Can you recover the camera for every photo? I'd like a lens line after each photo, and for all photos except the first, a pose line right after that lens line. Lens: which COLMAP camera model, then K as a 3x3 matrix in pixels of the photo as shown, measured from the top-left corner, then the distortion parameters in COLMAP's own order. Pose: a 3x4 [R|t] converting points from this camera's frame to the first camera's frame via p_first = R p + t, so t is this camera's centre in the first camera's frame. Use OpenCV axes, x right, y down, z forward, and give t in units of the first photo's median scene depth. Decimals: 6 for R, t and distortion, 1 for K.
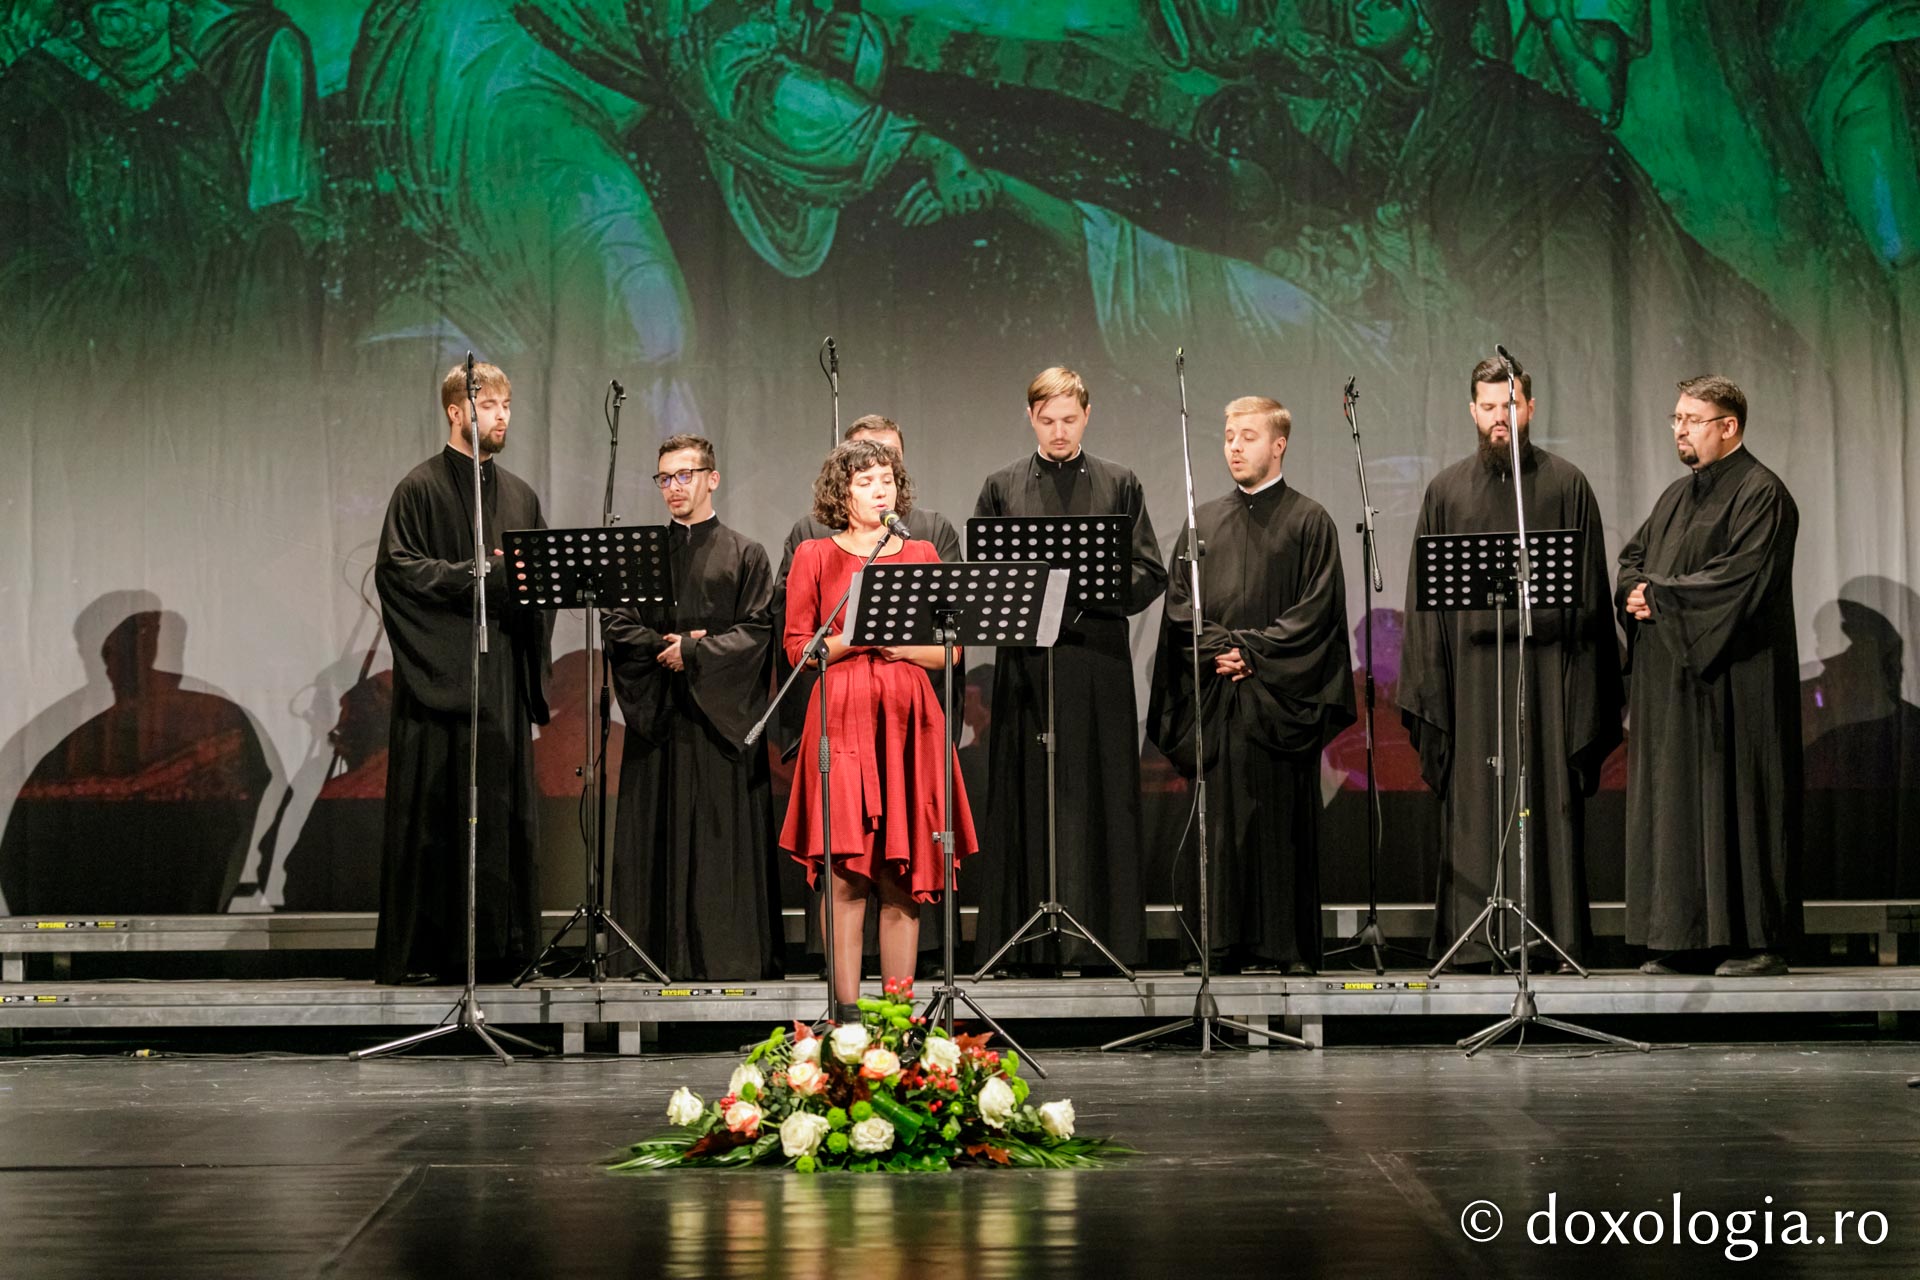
lens RADIAL K [[4942.8, 0, 960.0], [0, 4942.8, 640.0], [0, 0, 1]] dist [-0.041356, 0.728996]
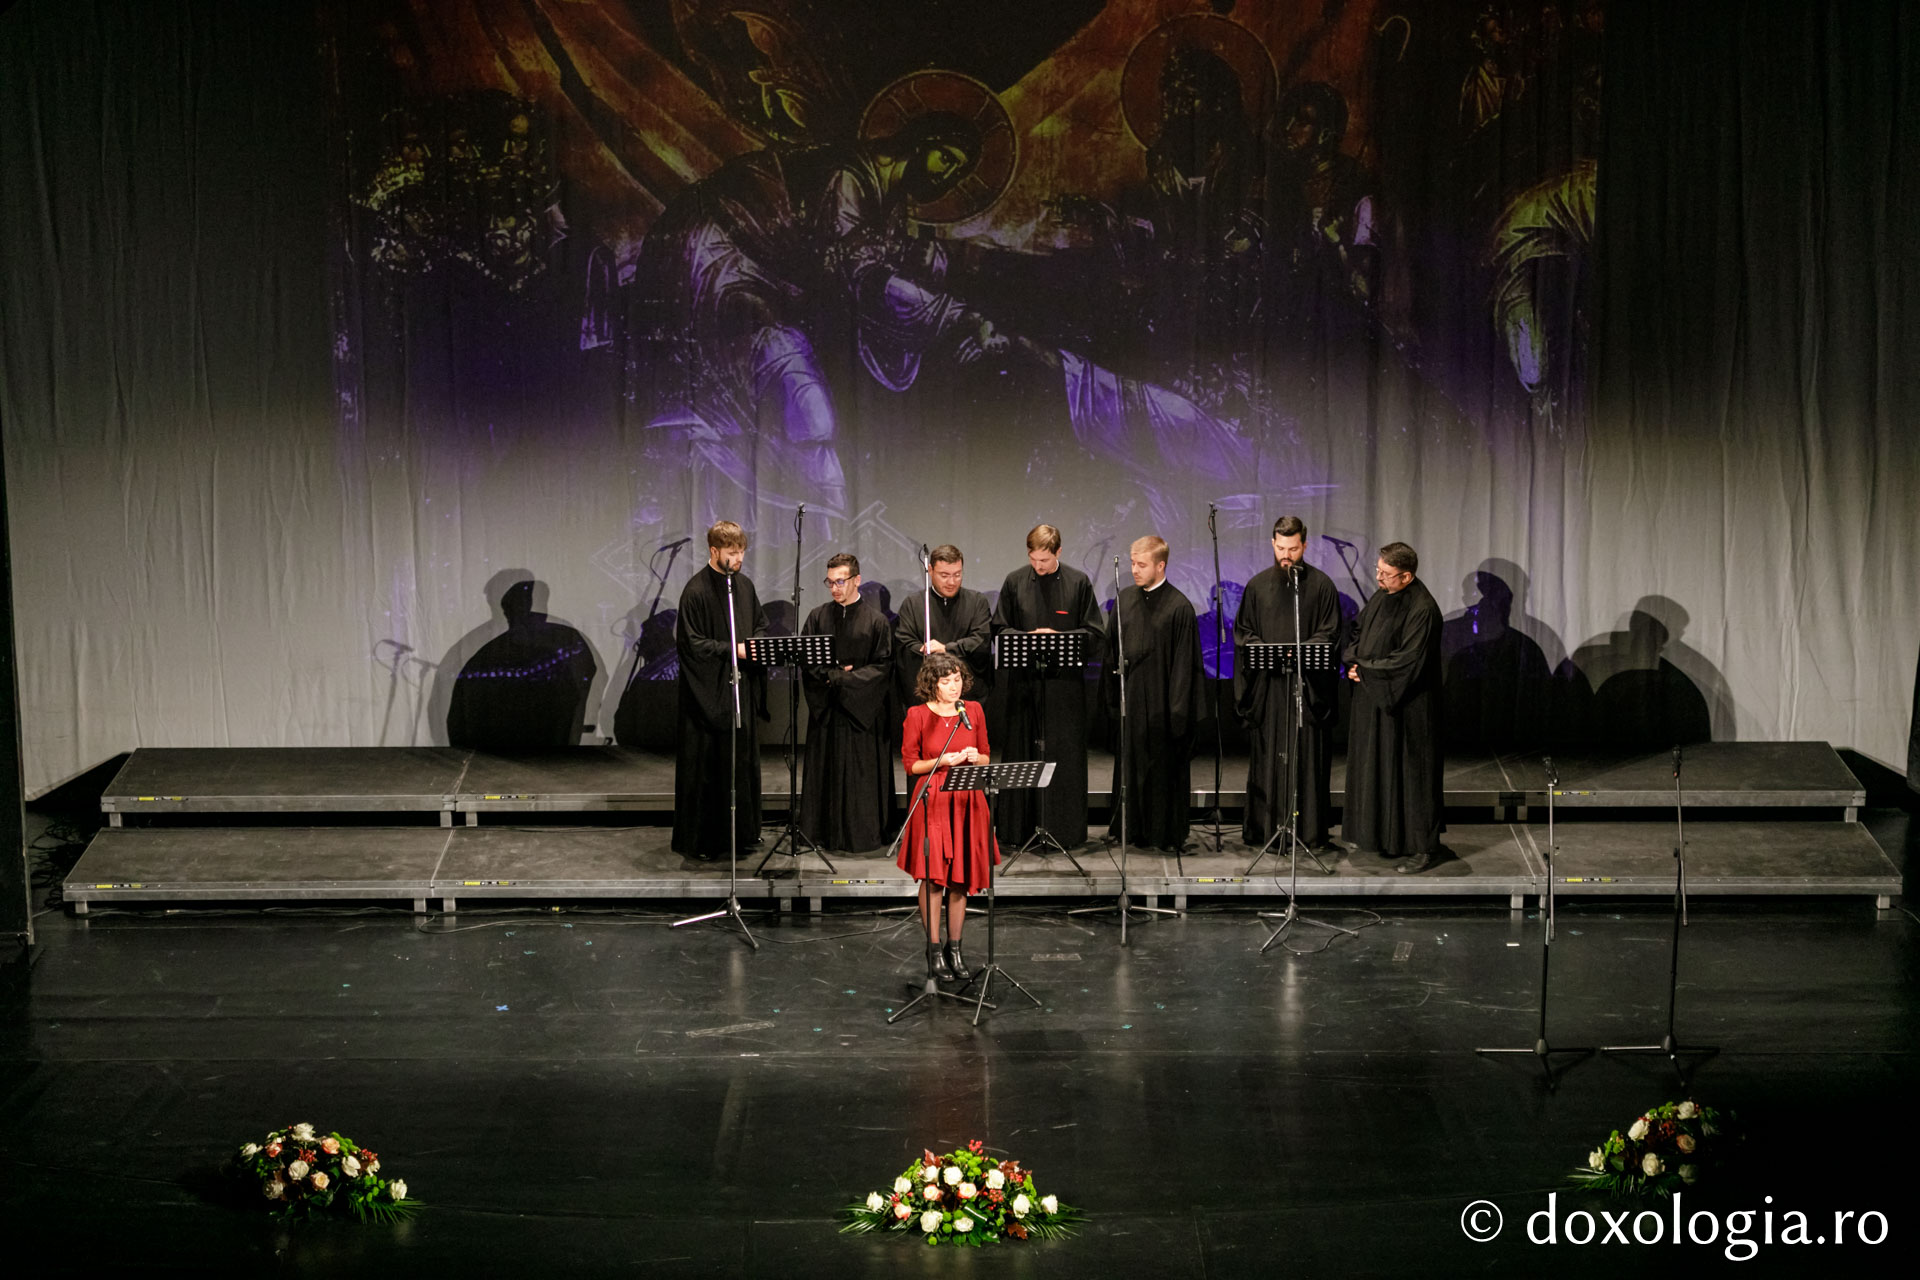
lens RADIAL K [[3872.4, 0, 960.0], [0, 3872.4, 640.0], [0, 0, 1]] dist [0.063314, 0.185157]
pose [[0.999978, 0.004174, 0.005246, -0.017882], [-0.005533, 0.955647, 0.294464, -0.391371], [-0.003784, -0.294486, 0.955648, -0.326172]]
